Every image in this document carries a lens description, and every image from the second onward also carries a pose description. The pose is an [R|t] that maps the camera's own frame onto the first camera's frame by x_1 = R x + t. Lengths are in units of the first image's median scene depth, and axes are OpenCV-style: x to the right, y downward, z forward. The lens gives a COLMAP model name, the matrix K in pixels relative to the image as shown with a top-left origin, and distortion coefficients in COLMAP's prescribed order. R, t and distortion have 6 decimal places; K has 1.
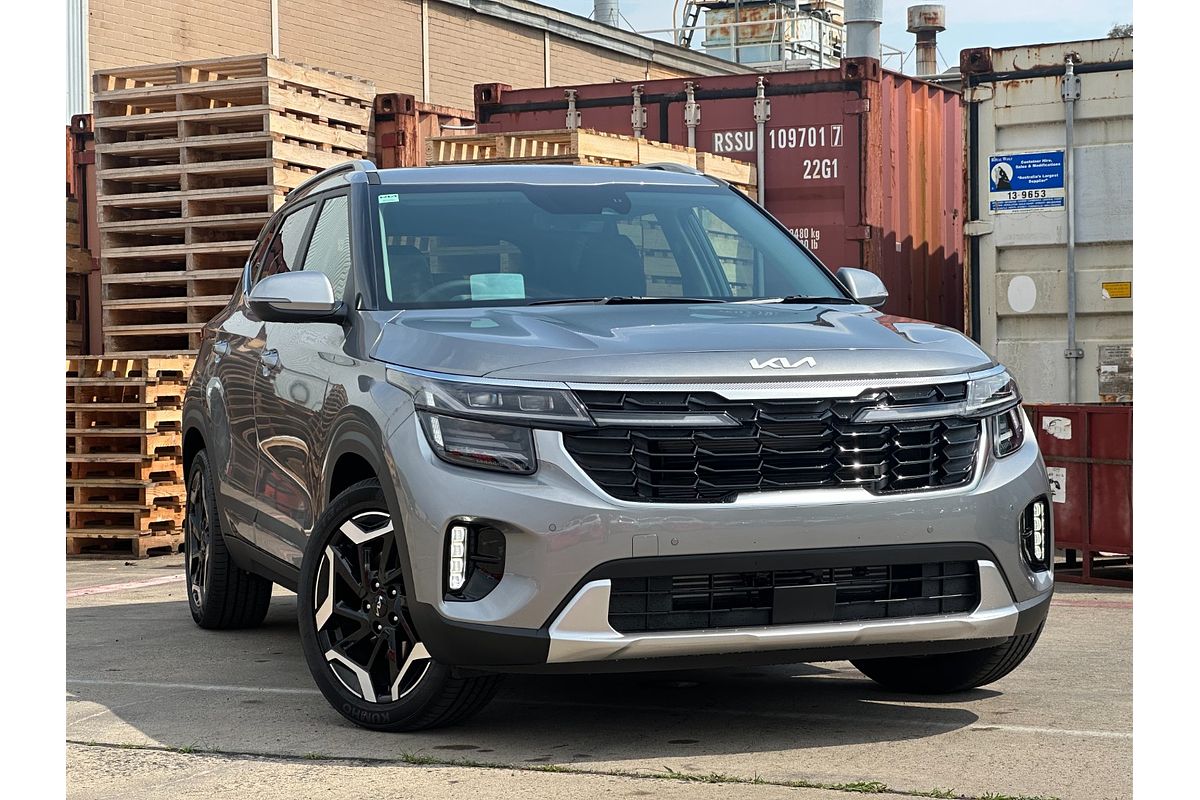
lens RADIAL K [[2299.9, 0, 604.5], [0, 2299.9, 400.7], [0, 0, 1]] dist [0.167585, 0.000000]
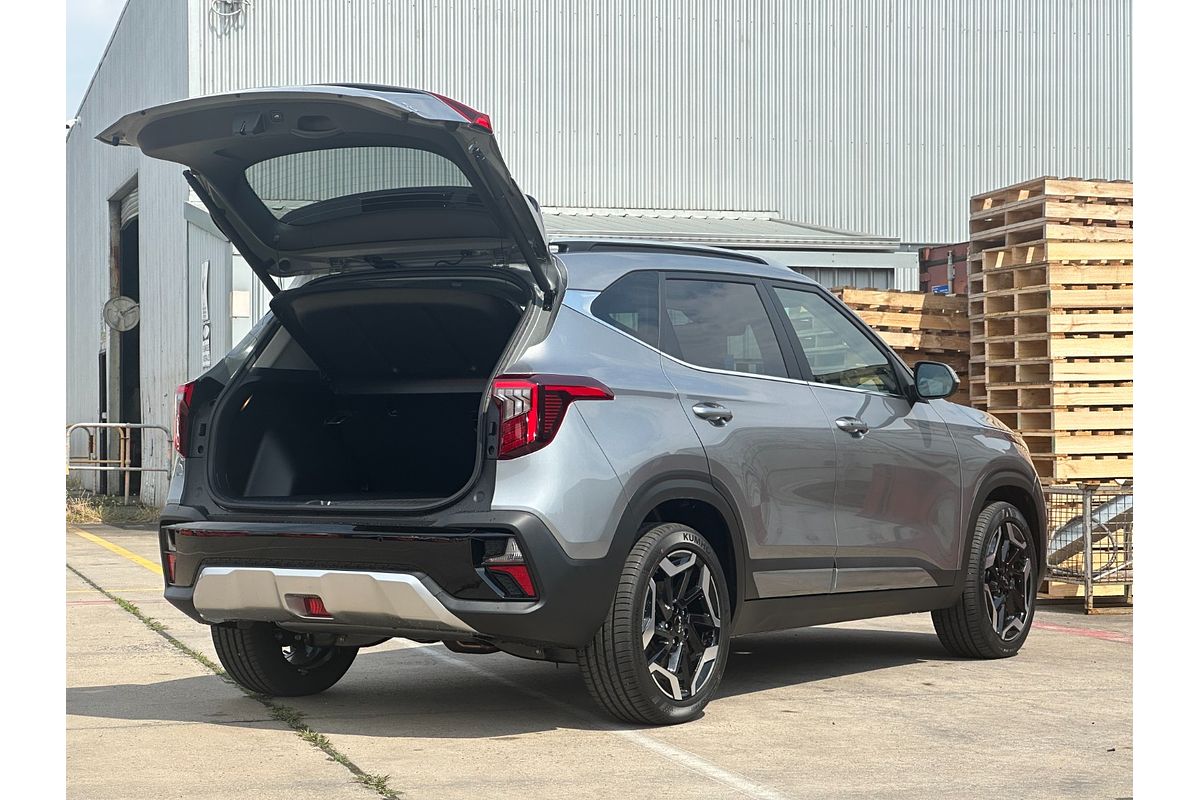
lens RADIAL K [[2299.9, 0, 603.3], [0, 2299.9, 407.2], [0, 0, 1]] dist [0.167585, 0.000000]
pose [[0.654119, 0.004725, -0.756377, 1.349262], [-0.017904, 0.999797, -0.009239, -0.024253], [0.756180, 0.019586, 0.654071, 0.041336]]
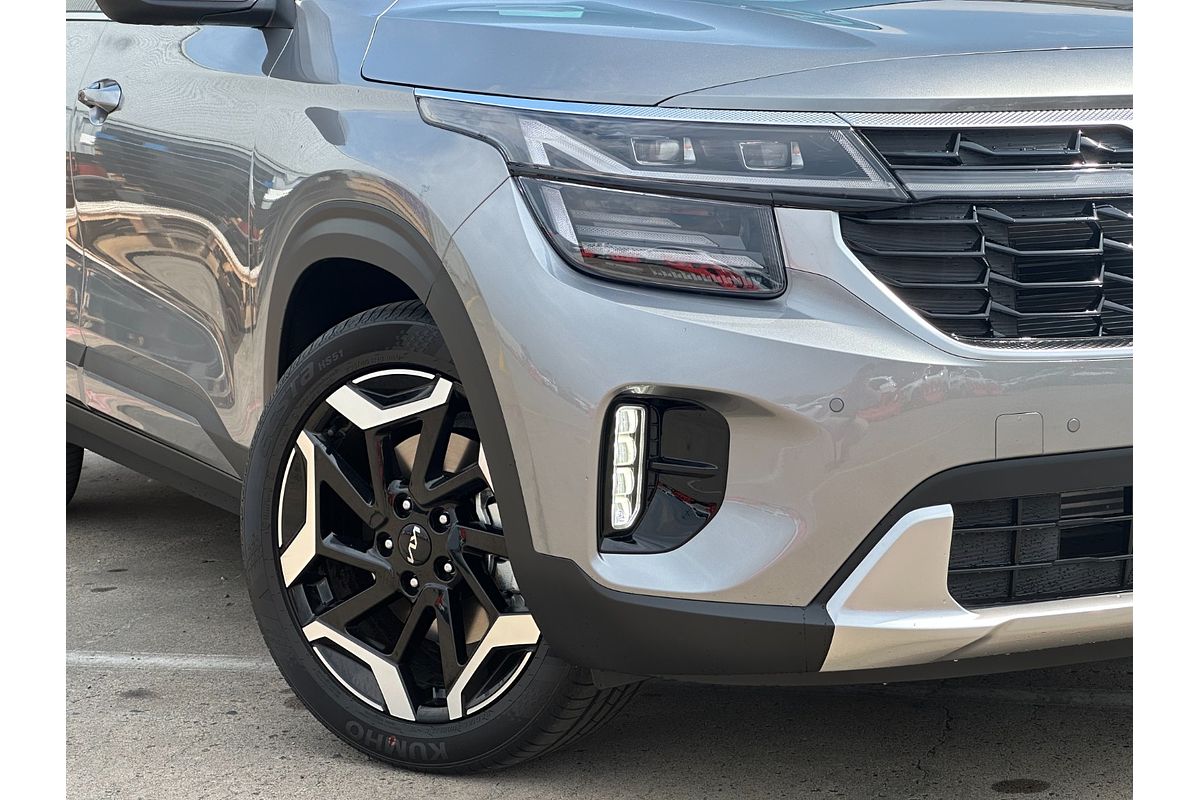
lens RADIAL K [[2299.9, 0, 603.6], [0, 2299.9, 403.7], [0, 0, 1]] dist [0.167585, 0.000000]
pose [[0.989635, -0.031018, 0.140217, -0.125806], [0.017319, 0.995047, 0.097887, 0.004561], [-0.142559, -0.094444, 0.985270, 0.458412]]
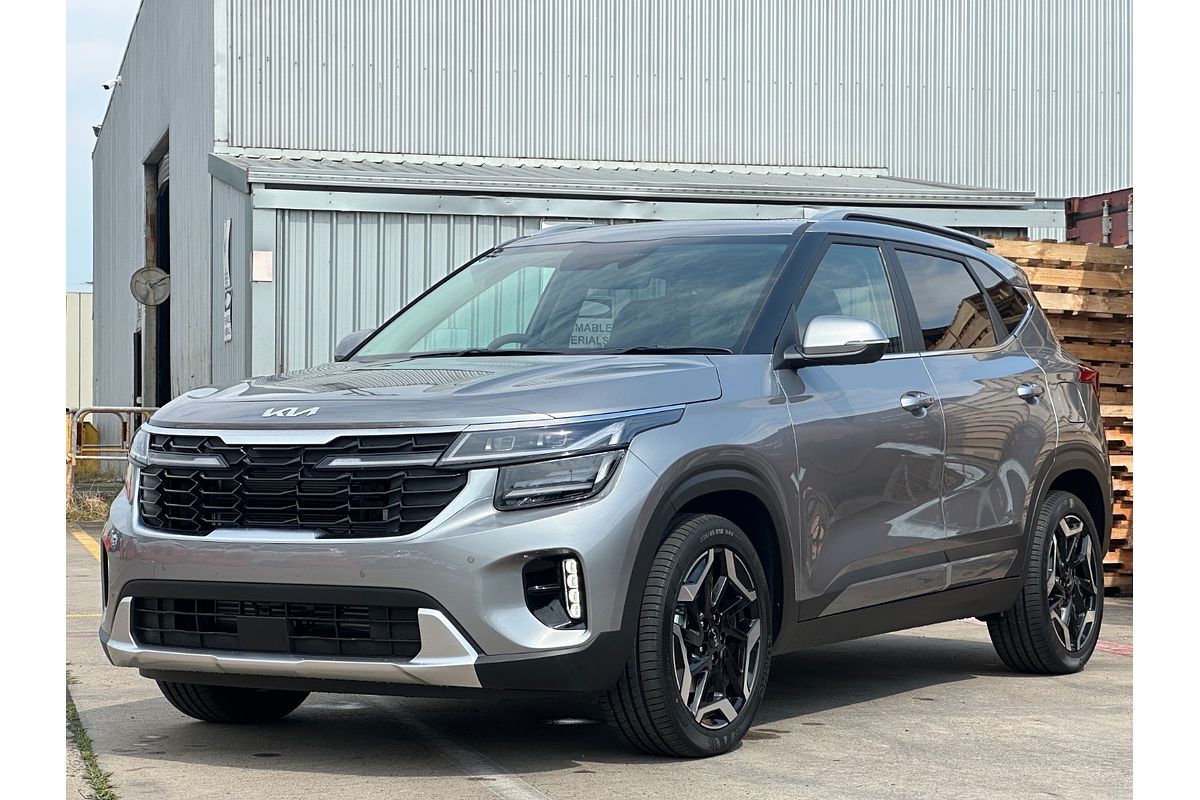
lens RADIAL K [[2299.9, 0, 603.8], [0, 2299.9, 397.9], [0, 0, 1]] dist [0.167585, 0.000000]
pose [[0.625940, 0.006291, -0.779846, 0.941037], [-0.021195, 0.999735, -0.008947, -0.015172], [0.779583, 0.022129, 0.625907, 0.398309]]
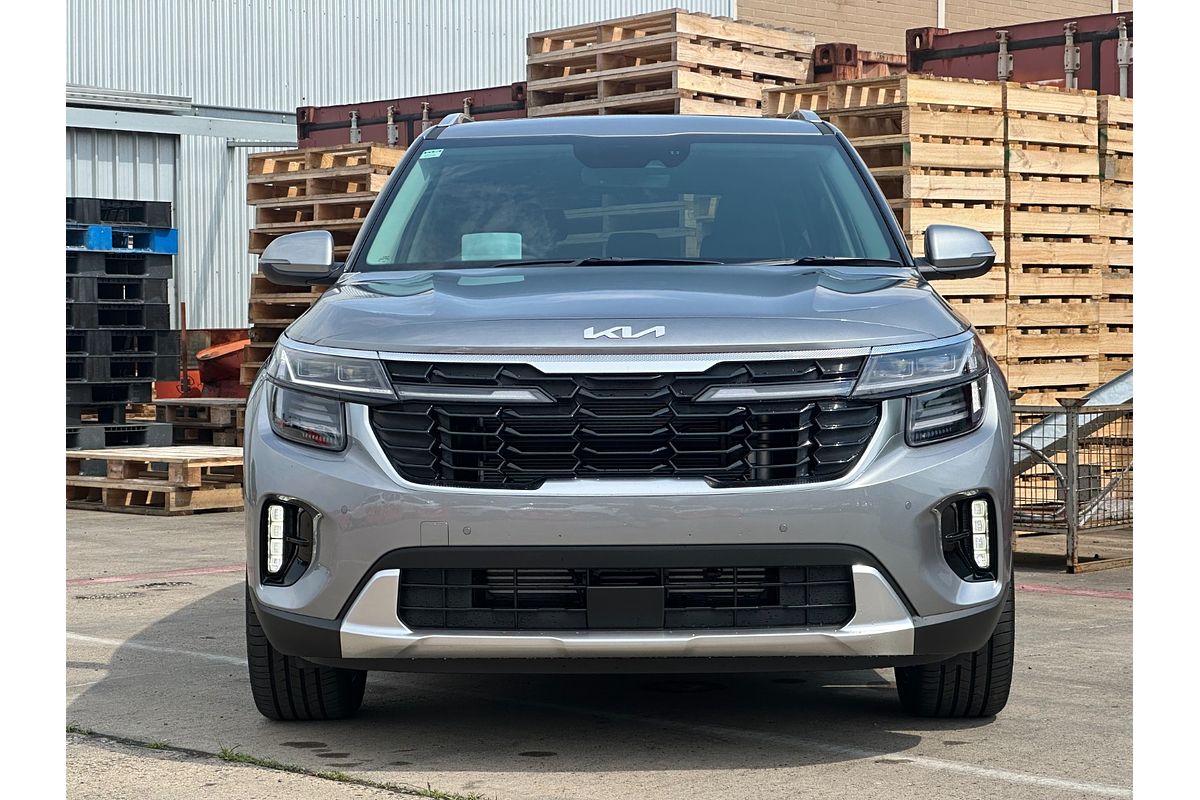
lens RADIAL K [[2299.9, 0, 578.9], [0, 2299.9, 428.6], [0, 0, 1]] dist [0.167585, 0.000000]
pose [[0.936366, 0.023916, -0.350209, 0.341097], [-0.013986, 0.999426, 0.030857, -0.006103], [0.350746, -0.023996, 0.936163, 0.156038]]
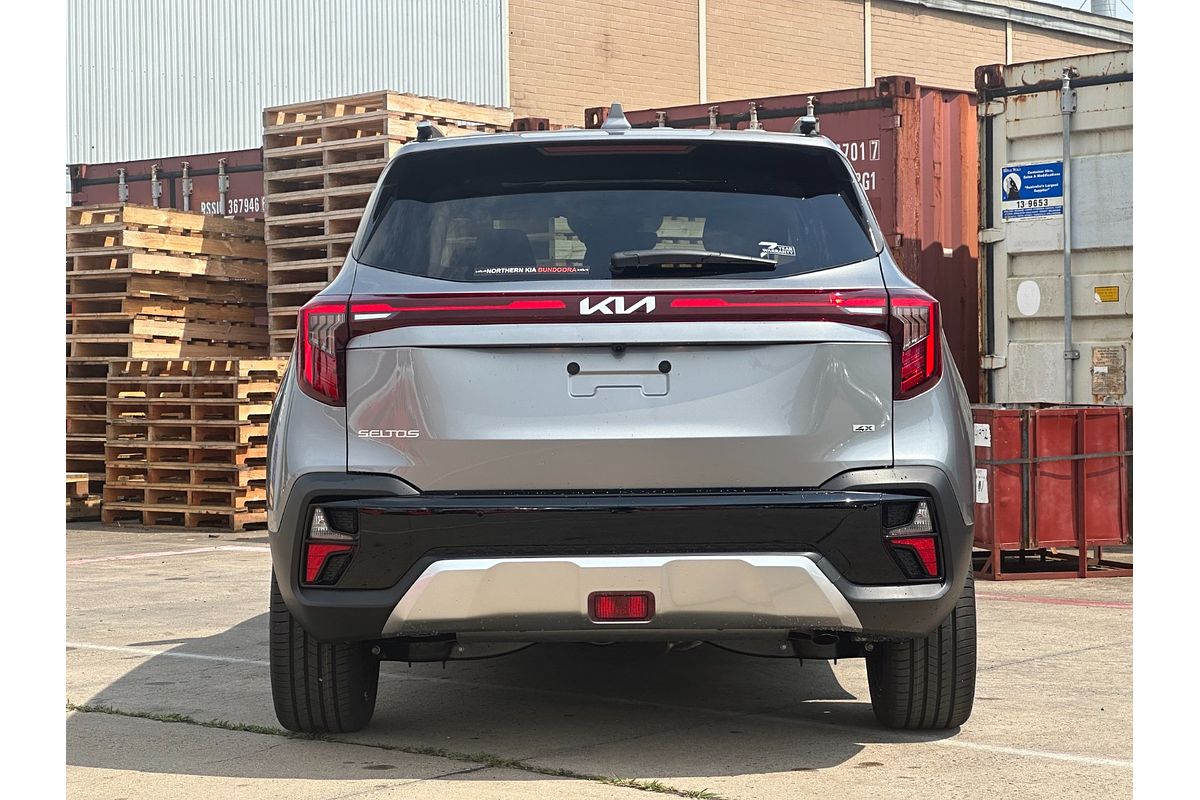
lens RADIAL K [[2299.9, 0, 610.6], [0, 2299.9, 398.0], [0, 0, 1]] dist [0.167585, 0.000000]
pose [[0.962379, 0.004768, -0.271670, 0.570668], [-0.003195, 0.999975, 0.006231, -0.013502], [0.271693, -0.005128, 0.962370, -0.126141]]
